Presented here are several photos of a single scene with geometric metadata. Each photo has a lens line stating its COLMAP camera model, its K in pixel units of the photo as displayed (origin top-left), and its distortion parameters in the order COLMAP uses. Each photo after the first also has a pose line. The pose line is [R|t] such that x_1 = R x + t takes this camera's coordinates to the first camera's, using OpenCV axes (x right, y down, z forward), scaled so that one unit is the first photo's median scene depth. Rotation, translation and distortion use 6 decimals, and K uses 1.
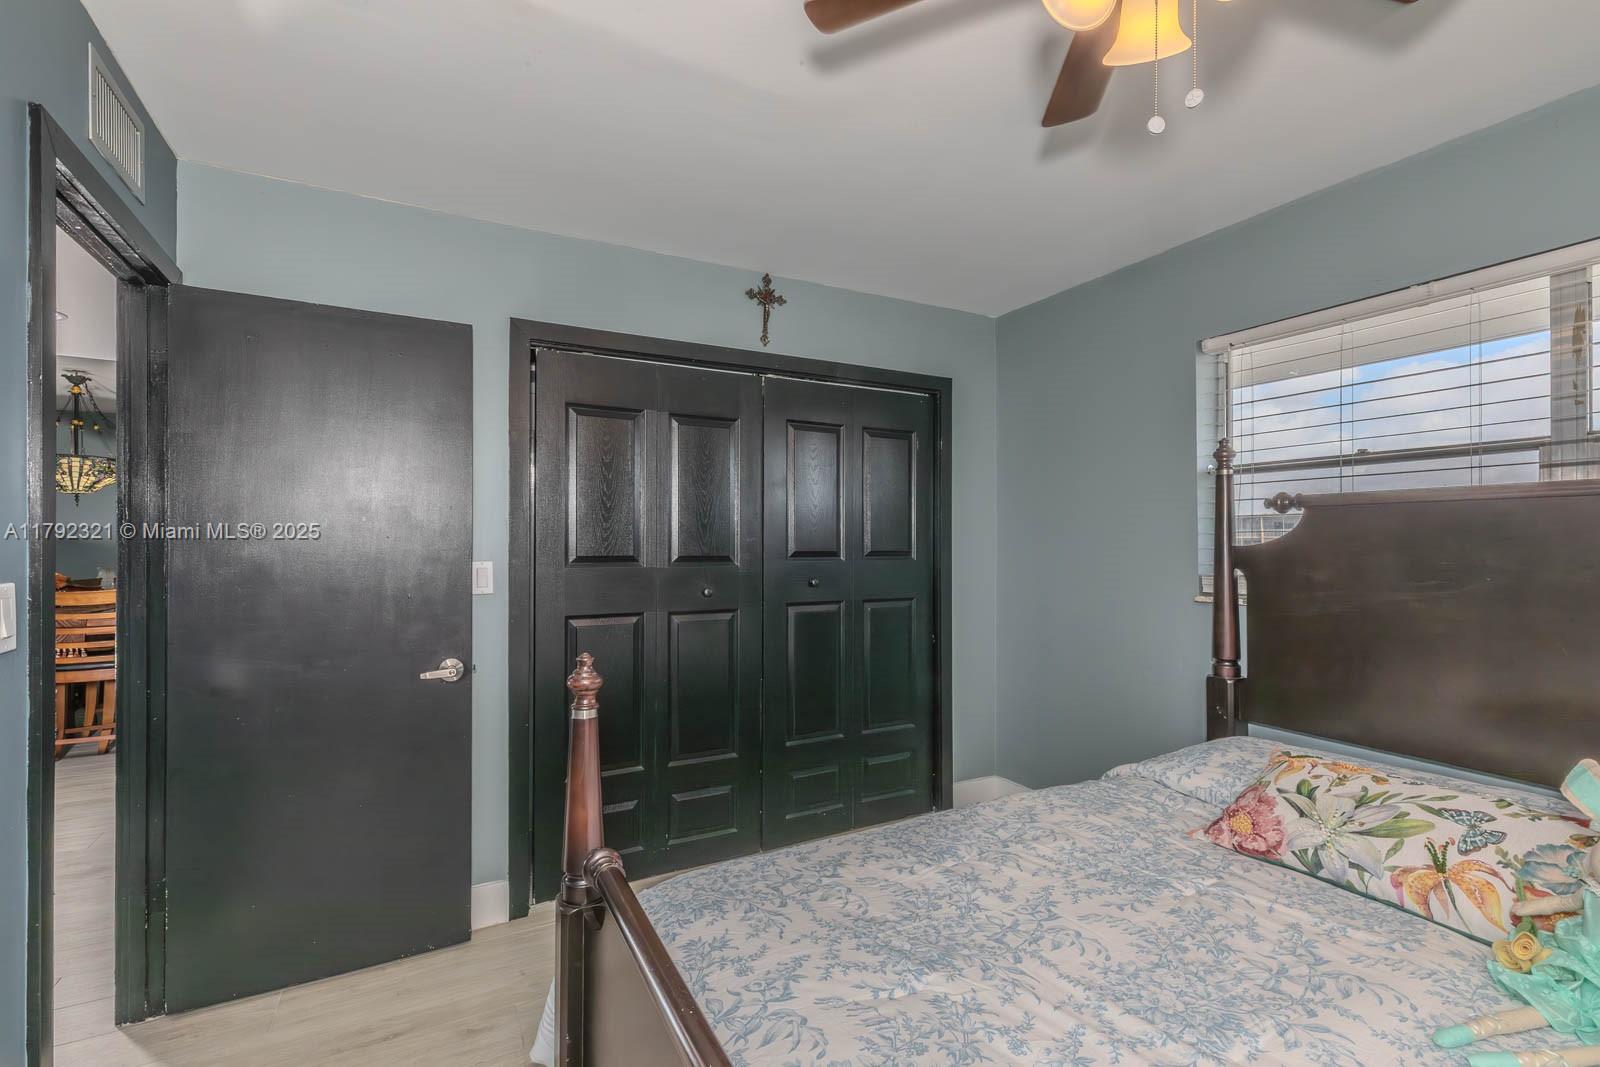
lens RADIAL K [[724.8, 0, 798.6], [0, 724.8, 531.9], [0, 0, 1]] dist [0.004135, 0.000461]
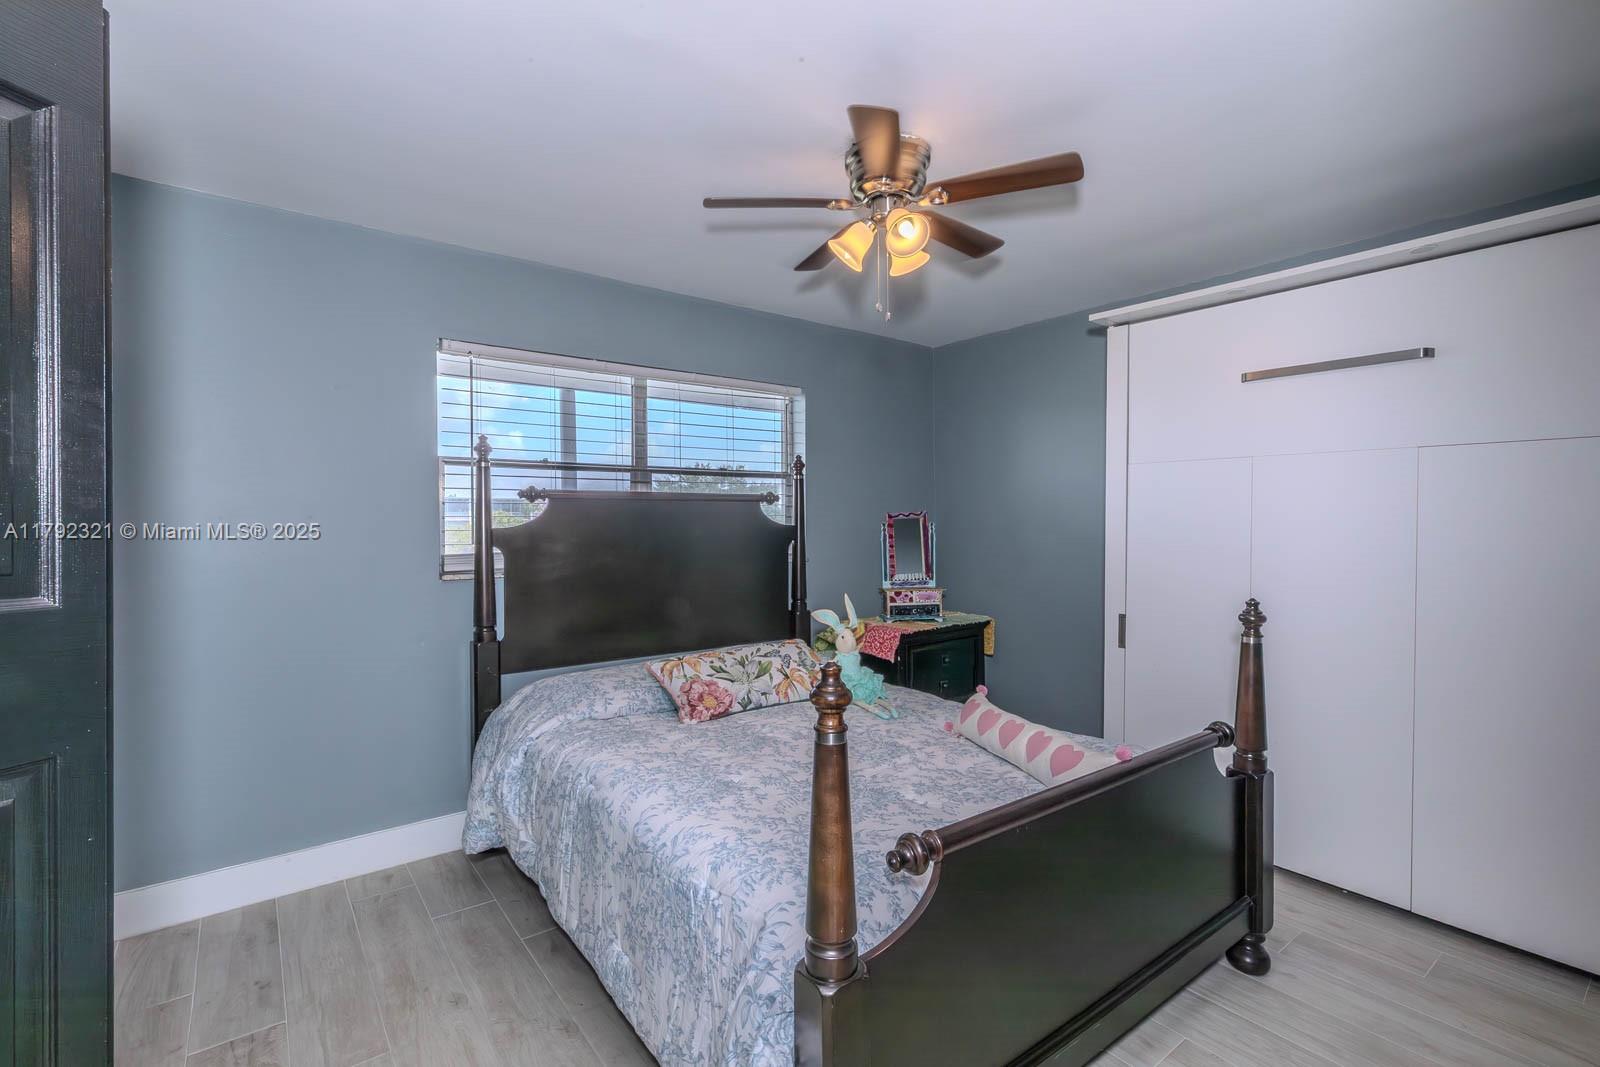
lens RADIAL K [[714.1, 0, 781.8], [0, 714.1, 544.7], [0, 0, 1]] dist [-0.000898, -0.000004]
pose [[-0.131359, -0.014192, 0.991233, -0.604317], [0.001756, 0.999893, 0.014548, 0.030226], [-0.991333, 0.003651, -0.131320, 0.690584]]
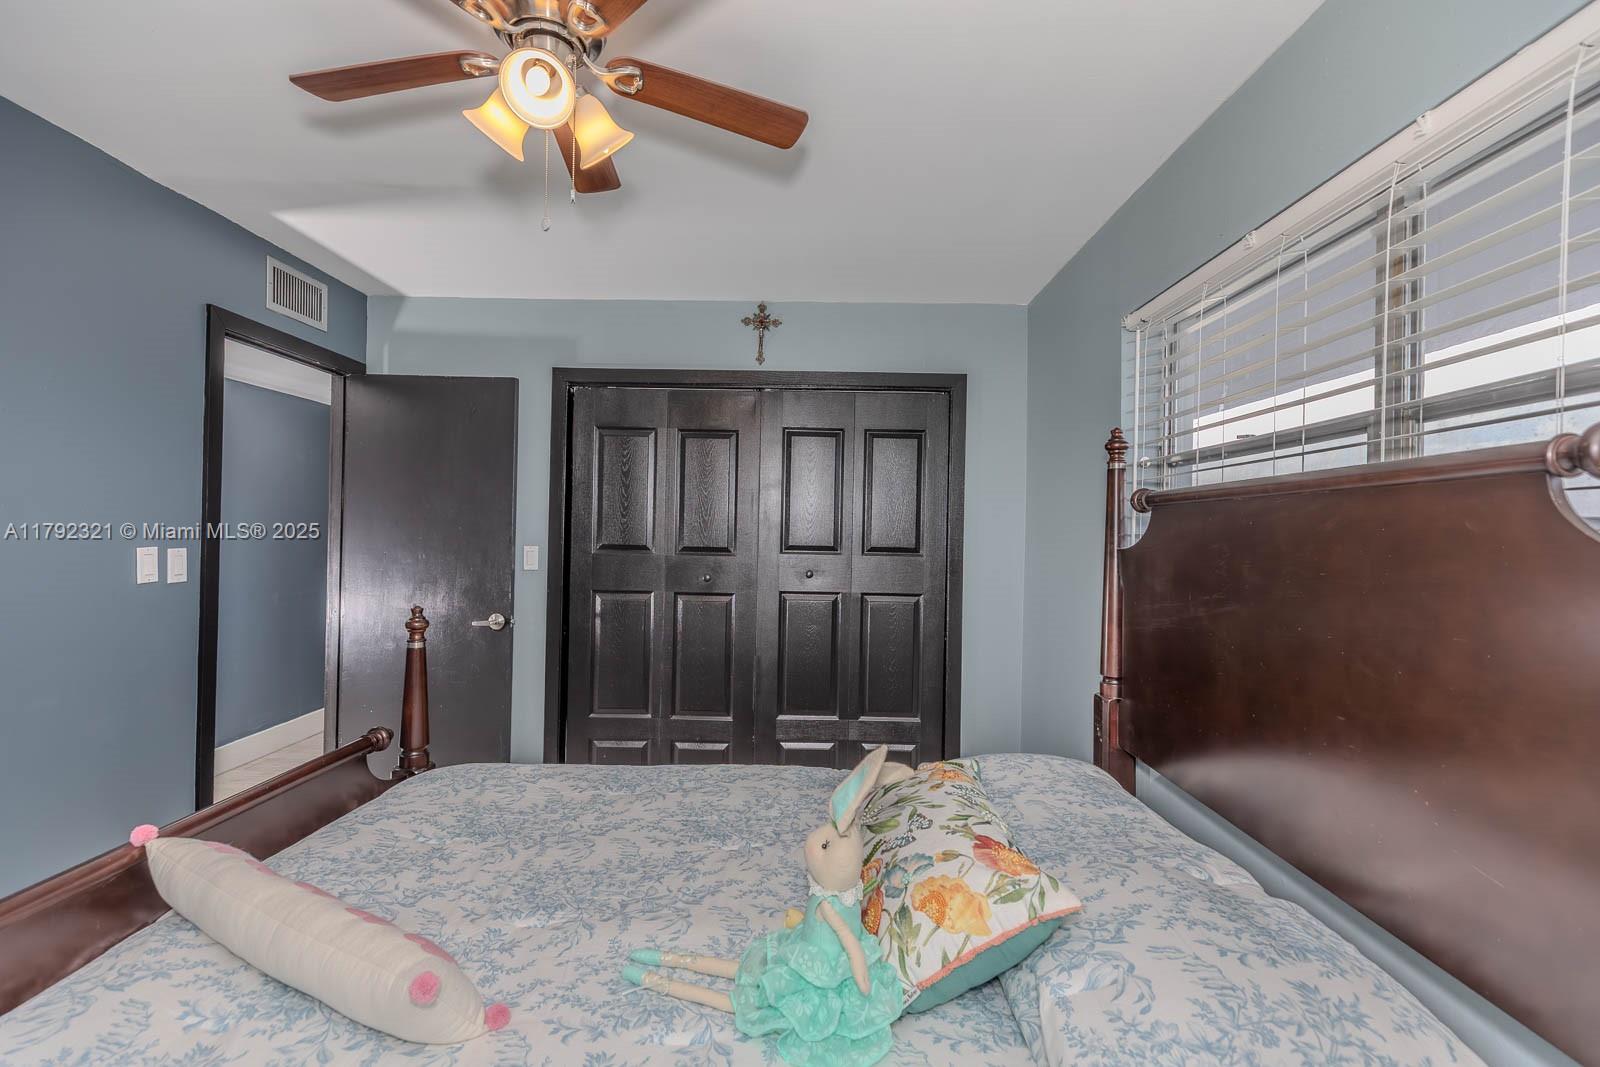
lens RADIAL K [[732.0, 0, 806.2], [0, 732.0, 526.5], [0, 0, 1]] dist [0.001206, 0.000064]
pose [[0.875559, 0.010592, -0.482995, 0.696057], [-0.011603, 0.999932, 0.000896, -0.004546], [0.482972, 0.004819, 0.875623, 0.032012]]
